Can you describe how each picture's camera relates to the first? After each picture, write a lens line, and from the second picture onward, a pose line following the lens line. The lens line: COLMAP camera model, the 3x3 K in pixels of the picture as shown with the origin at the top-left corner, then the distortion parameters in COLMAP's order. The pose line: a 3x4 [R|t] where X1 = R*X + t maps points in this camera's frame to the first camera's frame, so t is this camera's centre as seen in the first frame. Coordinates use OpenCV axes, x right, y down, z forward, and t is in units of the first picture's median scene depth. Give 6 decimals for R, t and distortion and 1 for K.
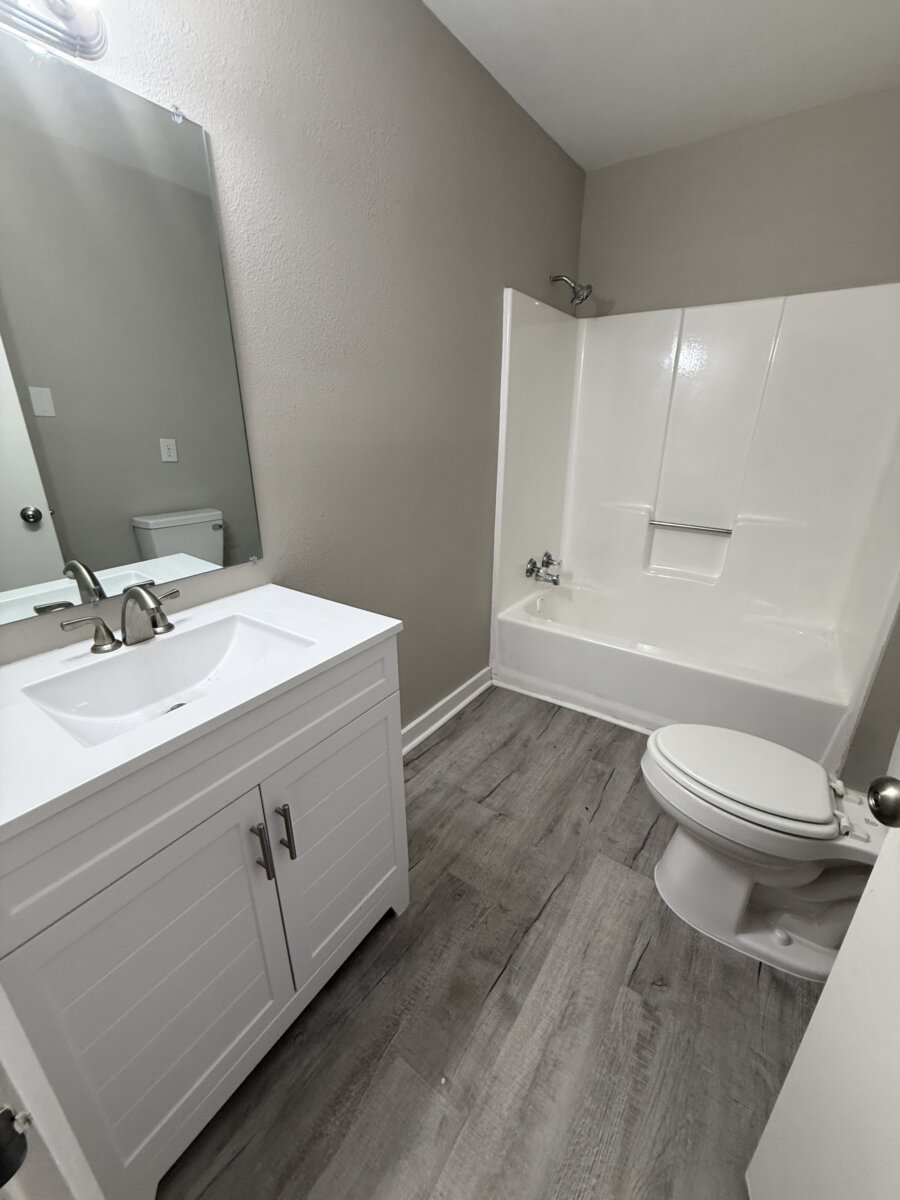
lens RADIAL K [[477.6, 0, 447.7], [0, 477.6, 598.1], [0, 0, 1]] dist [-0.001031, 0.000170]
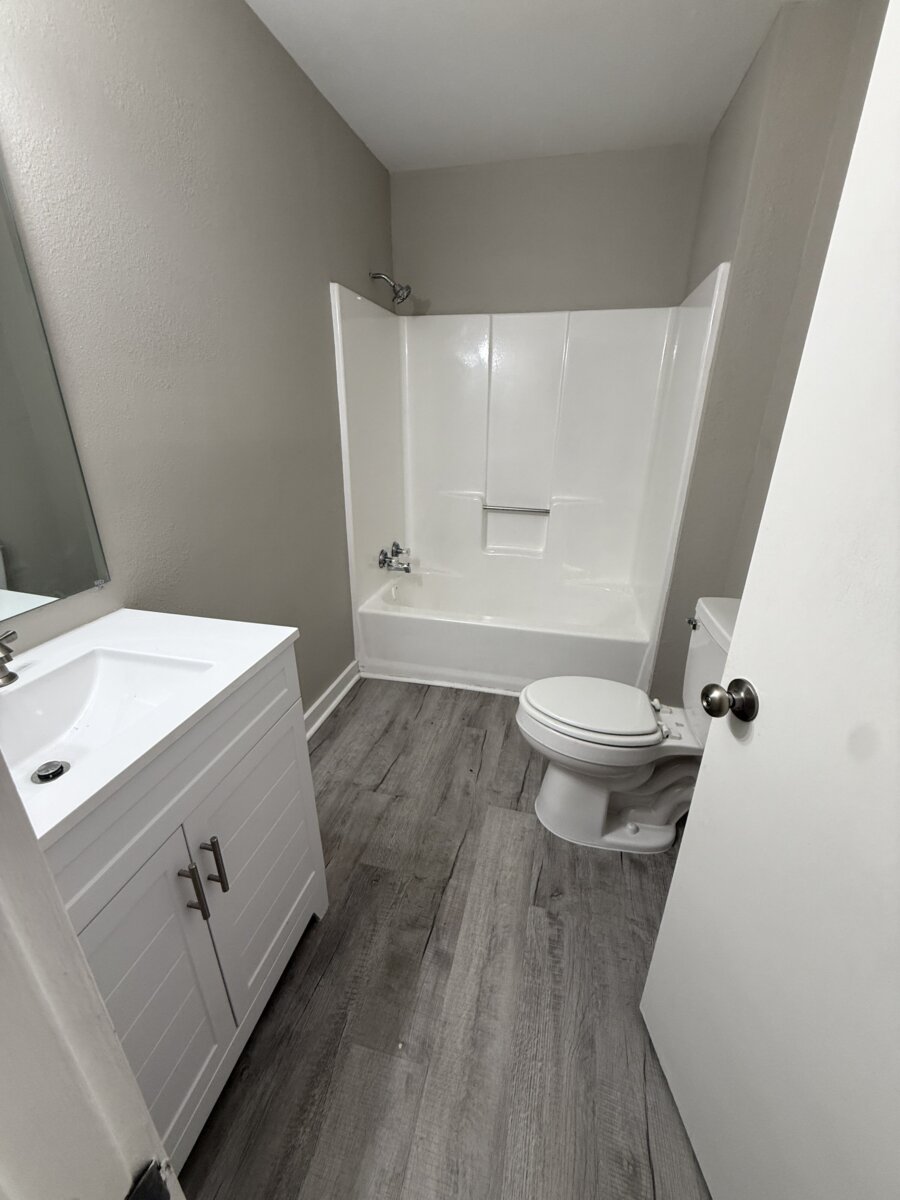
lens RADIAL K [[477.6, 0, 447.4], [0, 477.6, 599.0], [0, 0, 1]] dist [-0.001031, 0.000170]
pose [[0.932843, -0.128514, 0.336582, -0.115399], [0.119877, 0.991703, 0.046412, -0.018102], [-0.339754, -0.002946, 0.940510, -0.034535]]
